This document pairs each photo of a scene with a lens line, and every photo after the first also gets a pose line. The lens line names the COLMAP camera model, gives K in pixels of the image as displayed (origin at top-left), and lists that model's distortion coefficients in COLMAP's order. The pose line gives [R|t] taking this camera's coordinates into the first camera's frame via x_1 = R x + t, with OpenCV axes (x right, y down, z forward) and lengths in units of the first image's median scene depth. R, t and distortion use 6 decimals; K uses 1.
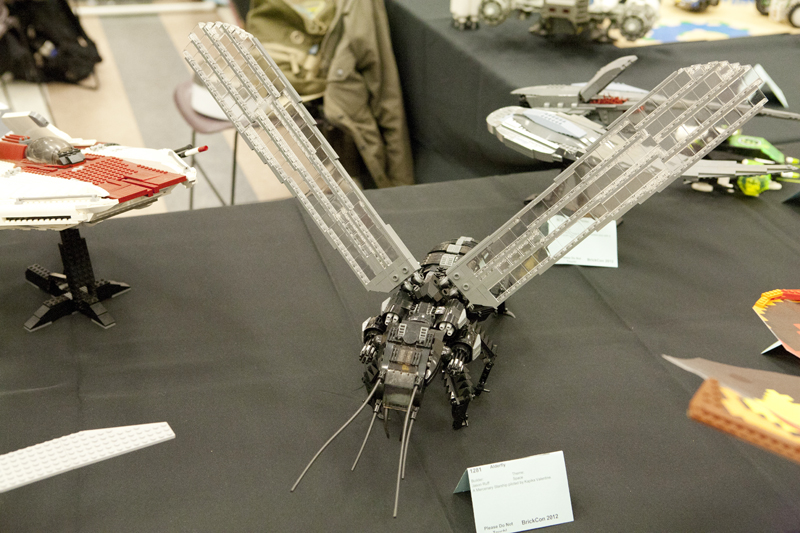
lens RADIAL K [[1088.7, 0, 400.1], [0, 1088.7, 266.4], [0, 0, 1]] dist [0.032929, 0.000000]
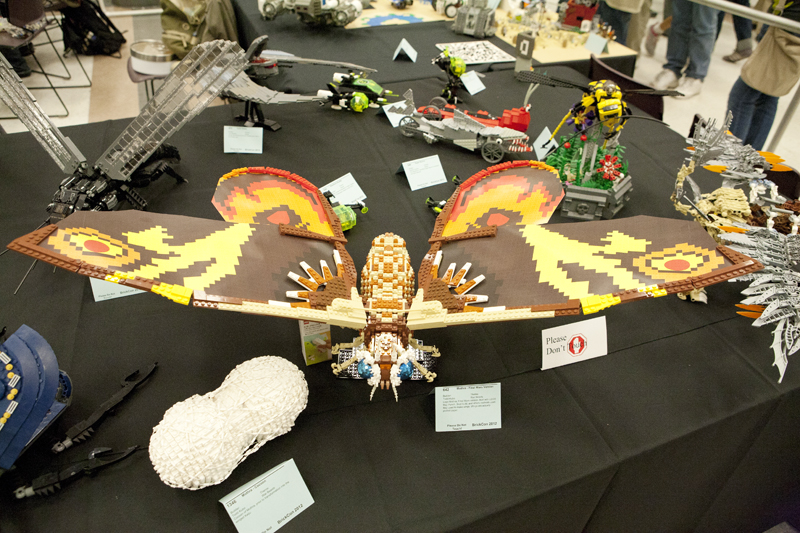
lens RADIAL K [[546.8, 0, 400.8], [0, 546.8, 267.2], [0, 0, 1]] dist [-0.066366, 0.042324]
pose [[0.997915, -0.034471, 0.054570, 0.212498], [0.021900, 0.976120, 0.216123, -0.002713], [-0.060716, -0.214478, 0.974840, 0.014983]]
